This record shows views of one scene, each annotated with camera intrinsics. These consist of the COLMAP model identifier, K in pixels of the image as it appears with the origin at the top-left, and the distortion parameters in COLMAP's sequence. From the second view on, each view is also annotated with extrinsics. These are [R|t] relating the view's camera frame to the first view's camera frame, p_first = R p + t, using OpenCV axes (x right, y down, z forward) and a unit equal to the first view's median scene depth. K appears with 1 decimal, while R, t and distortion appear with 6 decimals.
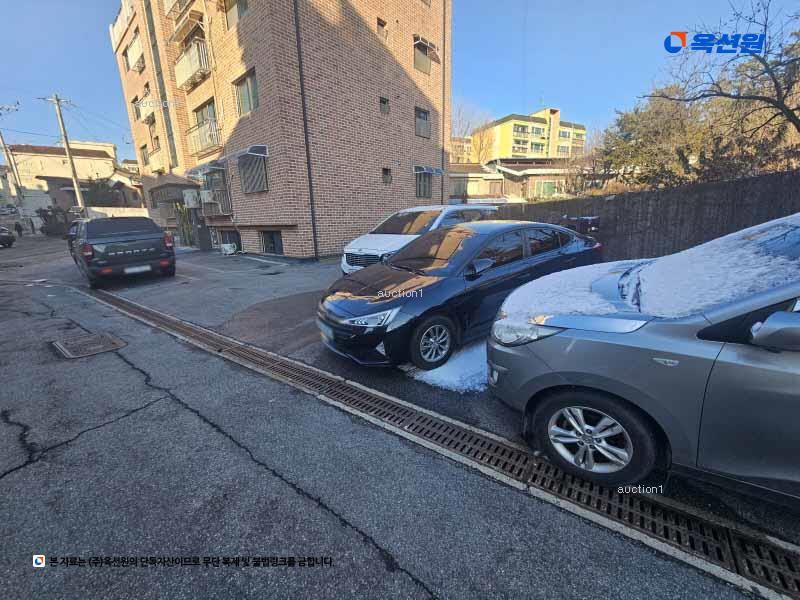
lens RADIAL K [[327.7, 0, 403.0], [0, 327.7, 303.3], [0, 0, 1]] dist [0.000256, -0.000148]
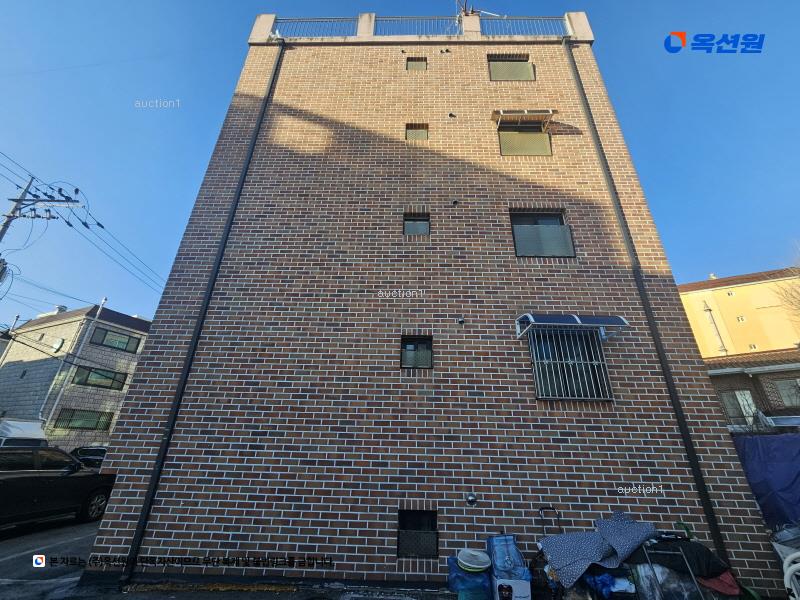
lens RADIAL K [[329.6, 0, 400.5], [0, 329.6, 304.2], [0, 0, 1]] dist [-0.001612, 0.000321]
pose [[0.649115, -0.280384, -0.707132, 0.217889], [-0.215903, 0.823456, -0.524697, -0.205069], [0.729408, 0.493260, 0.473981, 0.706791]]
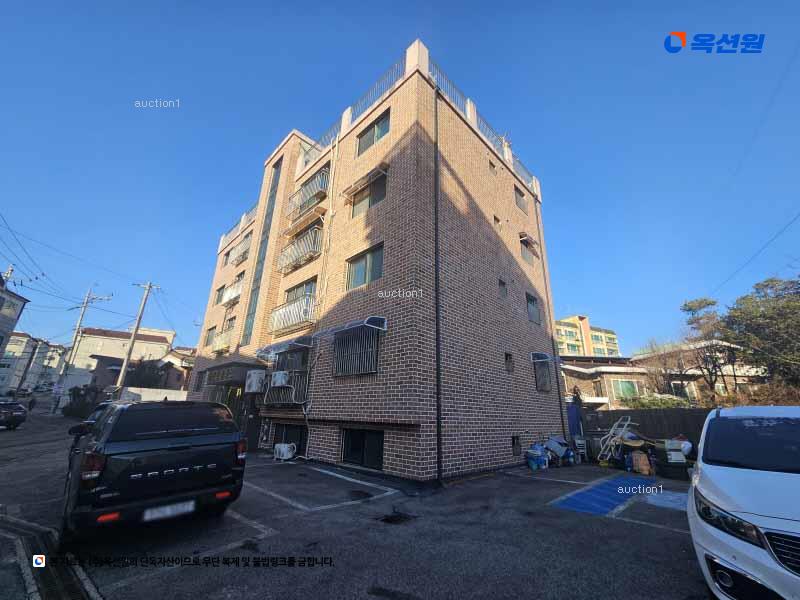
lens RADIAL K [[327.7, 0, 403.0], [0, 327.7, 303.3], [0, 0, 1]] dist [0.000256, -0.000148]
pose [[0.997844, 0.025452, -0.060490, -0.238183], [-0.054254, 0.838524, -0.542157, -0.062985], [0.036923, 0.544270, 0.838097, 0.235118]]
